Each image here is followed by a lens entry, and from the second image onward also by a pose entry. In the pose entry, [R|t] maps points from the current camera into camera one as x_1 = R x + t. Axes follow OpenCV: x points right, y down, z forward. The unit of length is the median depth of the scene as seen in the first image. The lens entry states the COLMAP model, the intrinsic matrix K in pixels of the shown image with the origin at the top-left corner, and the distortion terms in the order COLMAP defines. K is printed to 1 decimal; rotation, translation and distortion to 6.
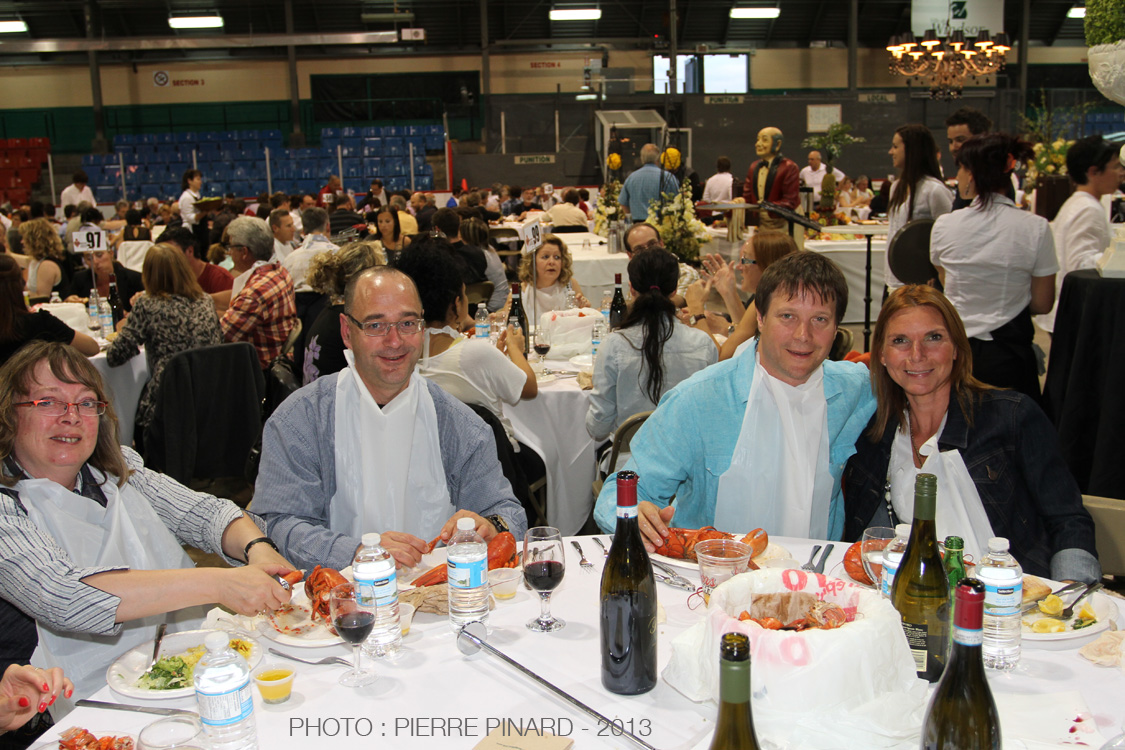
lens RADIAL K [[1062.2, 0, 543.6], [0, 1062.2, 375.8], [0, 0, 1]] dist [-0.047607, 0.003535]
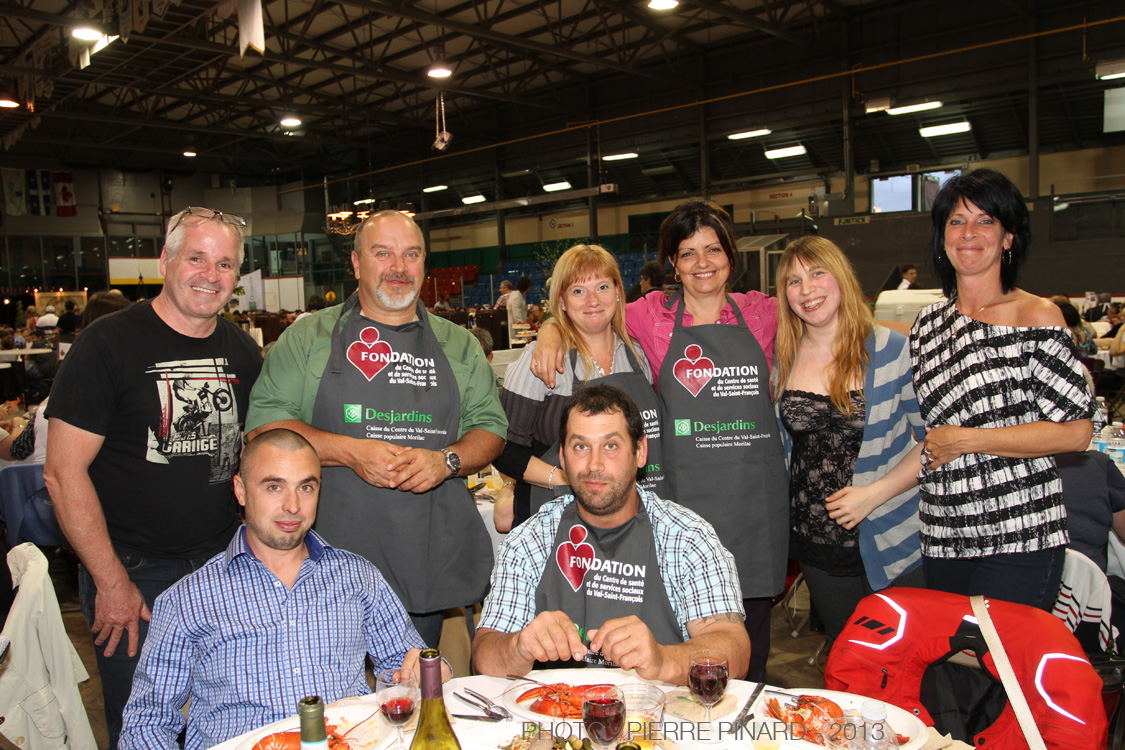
lens RADIAL K [[893.7, 0, 555.4], [0, 893.7, 373.5], [0, 0, 1]] dist [-0.088570, 0.063556]
pose [[0.623785, 0.078989, -0.777594, 0.641781], [-0.130039, 0.991502, -0.003600, -0.067069], [0.770702, 0.103363, 0.628756, 0.226617]]
